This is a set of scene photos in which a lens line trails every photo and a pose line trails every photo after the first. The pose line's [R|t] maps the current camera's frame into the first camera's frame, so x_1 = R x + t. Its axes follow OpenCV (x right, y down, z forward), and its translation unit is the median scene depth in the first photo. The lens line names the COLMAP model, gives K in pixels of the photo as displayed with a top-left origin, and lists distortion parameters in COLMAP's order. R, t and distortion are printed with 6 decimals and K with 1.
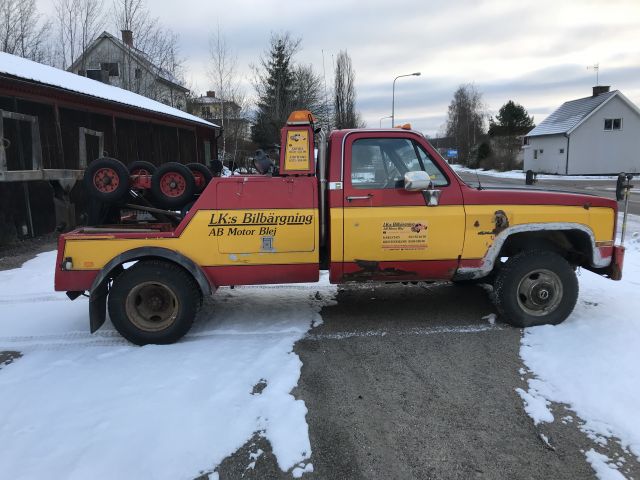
lens RADIAL K [[523.9, 0, 320.0], [0, 523.9, 238.4], [0, 0, 1]] dist [0.057099, -0.062438]
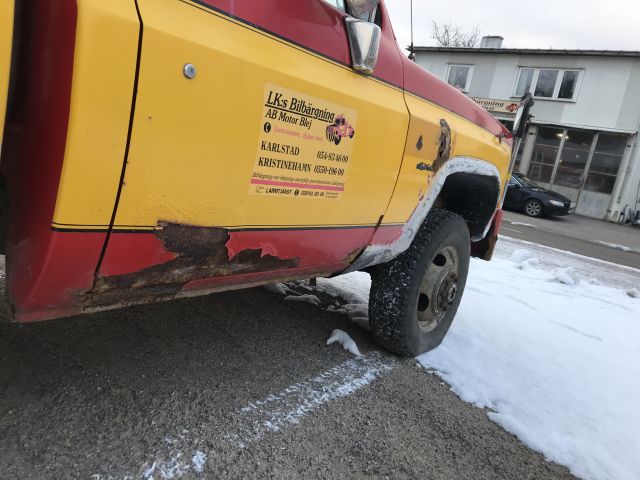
lens RADIAL K [[523.9, 0, 321.1], [0, 523.9, 237.3], [0, 0, 1]] dist [0.057099, -0.062438]
pose [[0.648063, 0.001306, 0.761586, -0.070921], [-0.079610, 0.994636, 0.066037, 0.025898], [-0.757415, -0.103426, 0.644691, 0.782692]]
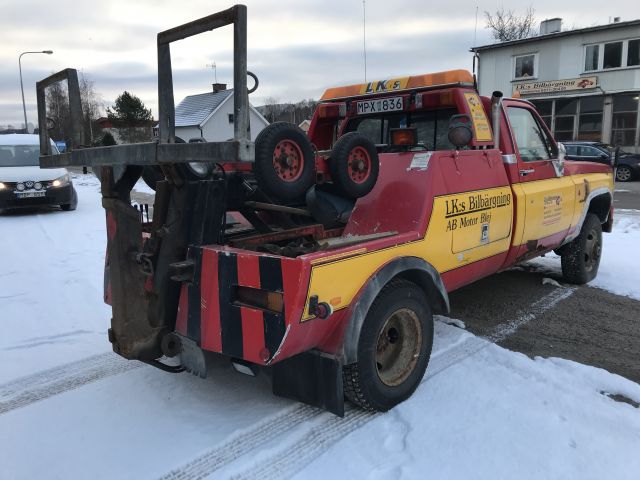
lens RADIAL K [[523.9, 0, 317.2], [0, 523.9, 239.9], [0, 0, 1]] dist [0.057099, -0.062438]
pose [[0.745162, -0.122165, 0.655599, -0.794747], [0.112298, 0.992026, 0.057216, -0.052829], [-0.657361, 0.030987, 0.752939, 0.552441]]
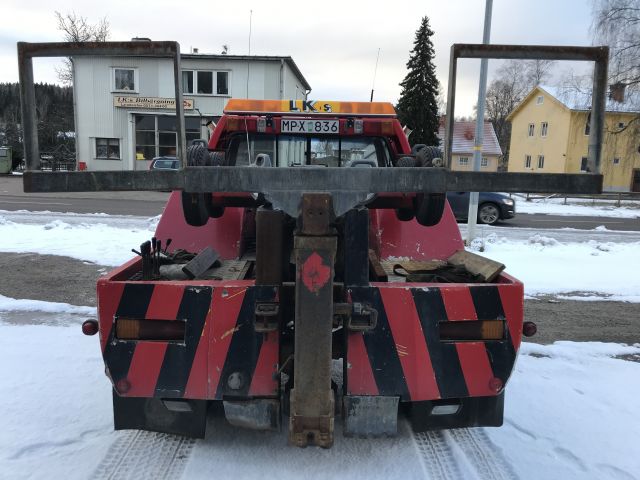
lens RADIAL K [[523.9, 0, 318.6], [0, 523.9, 240.6], [0, 0, 1]] dist [0.057099, -0.062438]
pose [[0.037594, -0.142464, 0.989086, -1.010752], [0.117949, 0.983499, 0.137177, -0.149064], [-0.992308, 0.111504, 0.053777, 1.126286]]
